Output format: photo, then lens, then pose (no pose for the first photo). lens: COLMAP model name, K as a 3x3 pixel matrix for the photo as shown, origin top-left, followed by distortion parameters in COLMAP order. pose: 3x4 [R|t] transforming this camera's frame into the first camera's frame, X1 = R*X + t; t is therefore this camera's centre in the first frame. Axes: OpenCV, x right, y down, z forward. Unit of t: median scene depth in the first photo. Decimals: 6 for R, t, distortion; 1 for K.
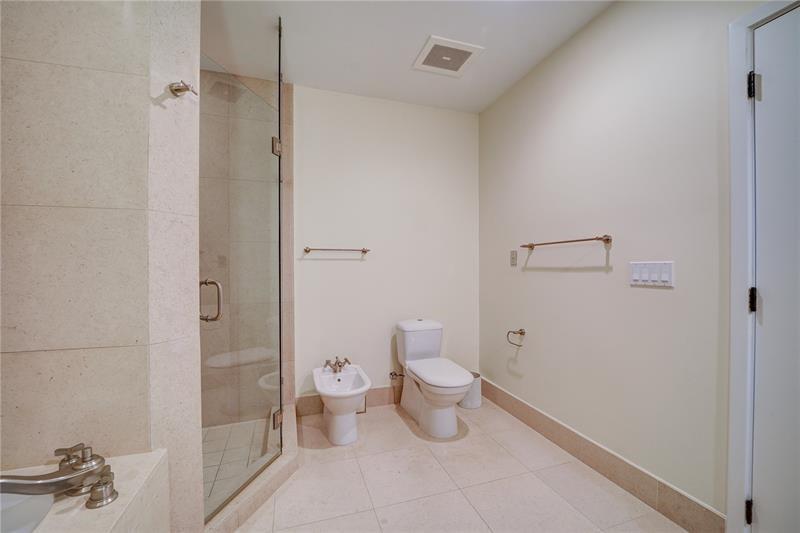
lens RADIAL K [[331.1, 0, 399.8], [0, 331.1, 266.9], [0, 0, 1]] dist [-0.018731, -0.000794]
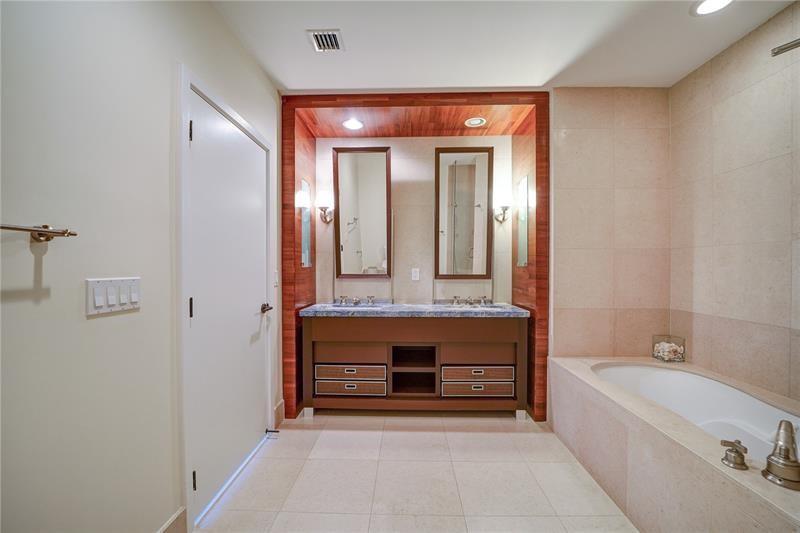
lens RADIAL K [[331.1, 0, 399.7], [0, 331.1, 268.7], [0, 0, 1]] dist [-0.018731, -0.000794]
pose [[-0.940154, 0.009861, 0.340608, -0.054692], [0.010854, 0.999941, 0.001010, -0.028825], [-0.340578, 0.004646, -0.940205, 1.405941]]
